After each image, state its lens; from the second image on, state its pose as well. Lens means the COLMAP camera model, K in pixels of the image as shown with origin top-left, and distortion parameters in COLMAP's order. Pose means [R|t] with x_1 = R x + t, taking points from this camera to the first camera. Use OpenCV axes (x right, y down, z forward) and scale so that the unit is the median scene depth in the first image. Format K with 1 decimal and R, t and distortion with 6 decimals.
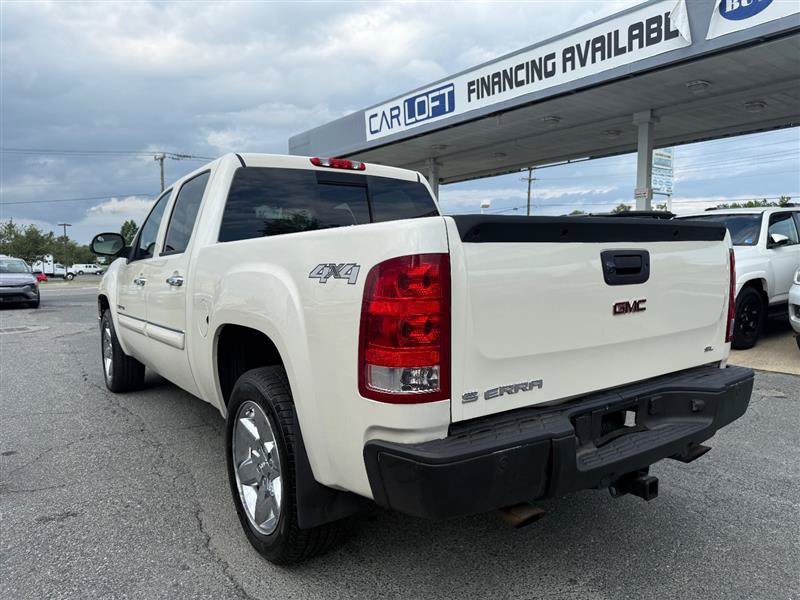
lens RADIAL K [[587.9, 0, 400.0], [0, 587.9, 300.0], [0, 0, 1]] dist [0.007807, 0.003650]
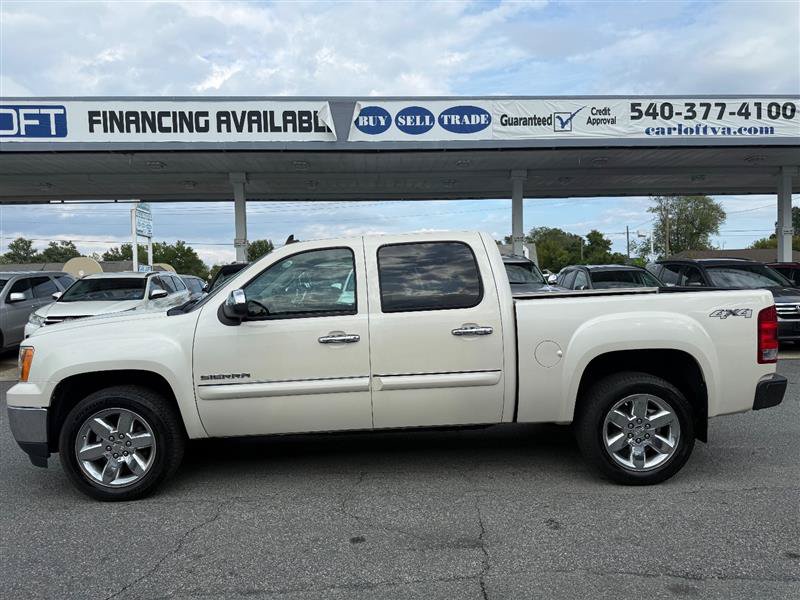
lens RADIAL K [[587.9, 0, 400.0], [0, 587.9, 300.0], [0, 0, 1]] dist [0.007807, 0.003650]
pose [[0.534926, -0.026618, 0.844480, -0.497225], [0.078833, 0.996716, -0.018520, -0.029002], [-0.841213, 0.076479, 0.535267, 0.159777]]
